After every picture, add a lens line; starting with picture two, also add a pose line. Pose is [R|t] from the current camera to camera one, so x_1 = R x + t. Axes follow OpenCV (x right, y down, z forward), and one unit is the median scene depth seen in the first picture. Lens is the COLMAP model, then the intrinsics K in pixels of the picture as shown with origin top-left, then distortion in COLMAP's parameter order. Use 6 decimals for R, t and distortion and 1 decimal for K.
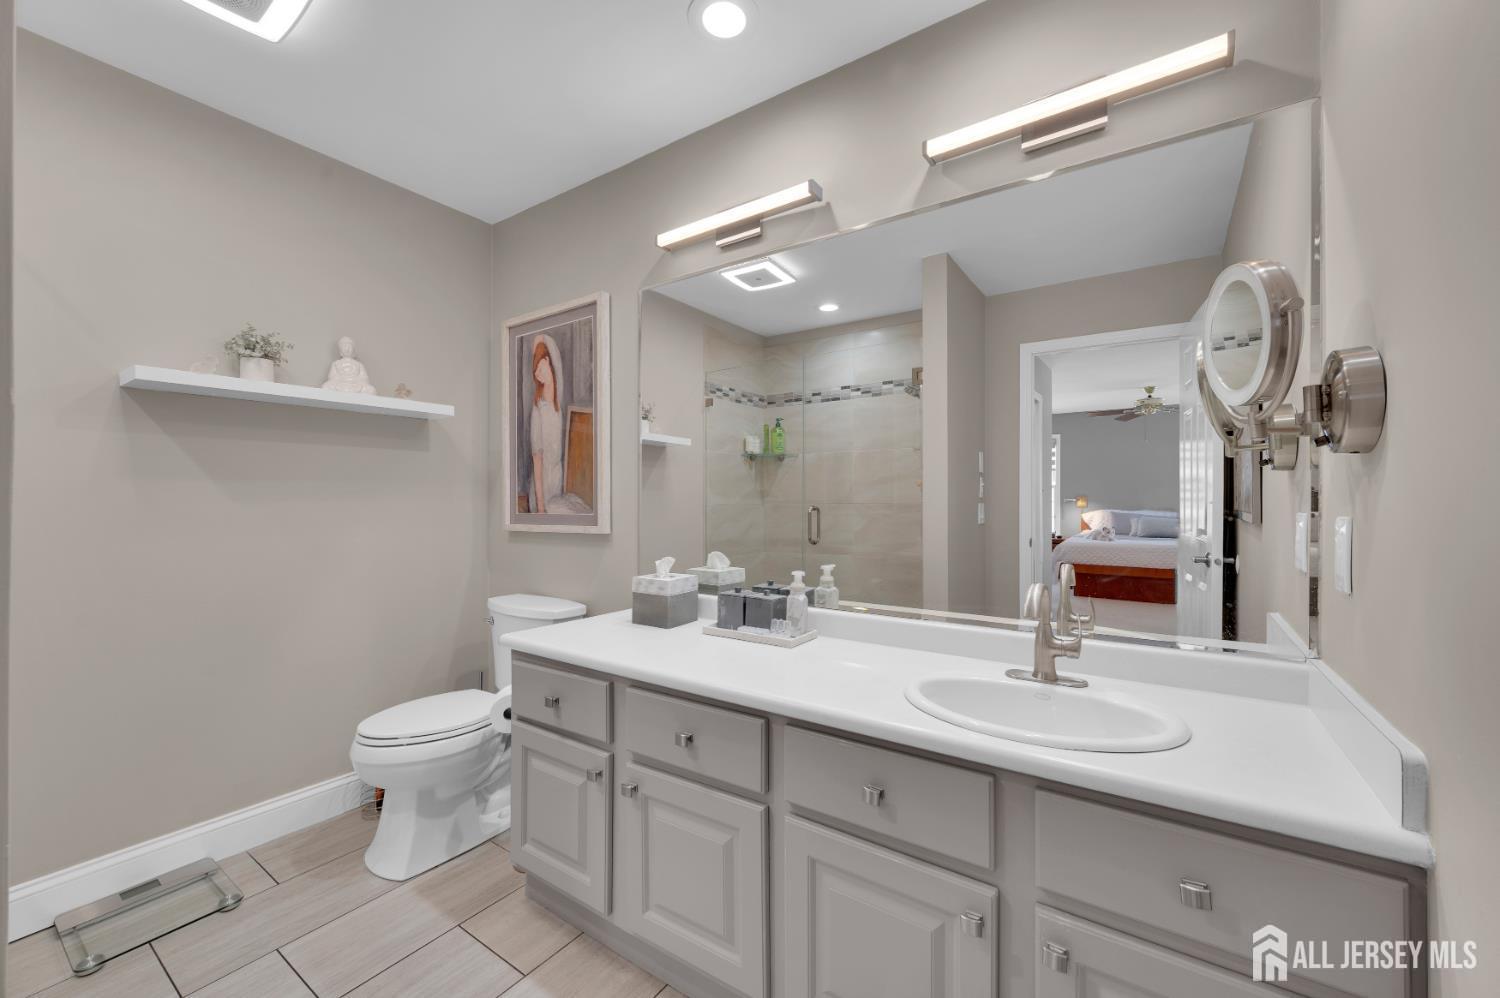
lens RADIAL K [[582.1, 0, 755.2], [0, 582.1, 506.1], [0, 0, 1]] dist [-0.000754, 0.000093]
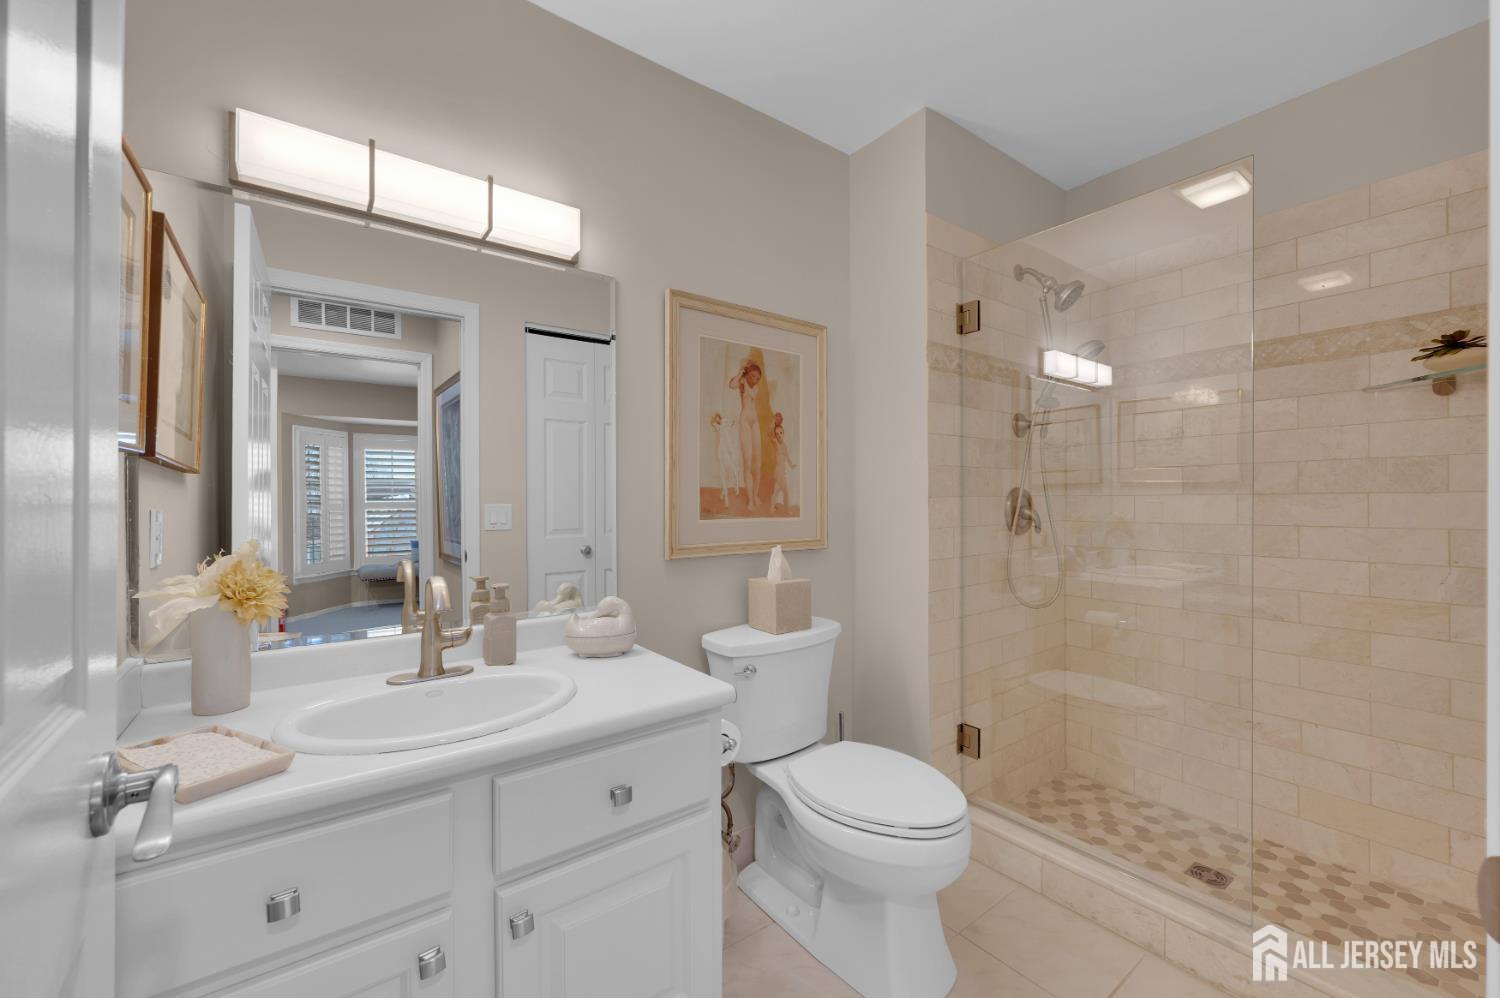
lens RADIAL K [[598.5, 0, 740.9], [0, 598.5, 492.5], [0, 0, 1]] dist [0.001068, 0.000193]
pose [[0.337393, 0.004749, 0.941352, -0.270086], [0.003234, 0.999976, -0.006204, 0.001615], [-0.941358, 0.005137, 0.337370, 0.187814]]
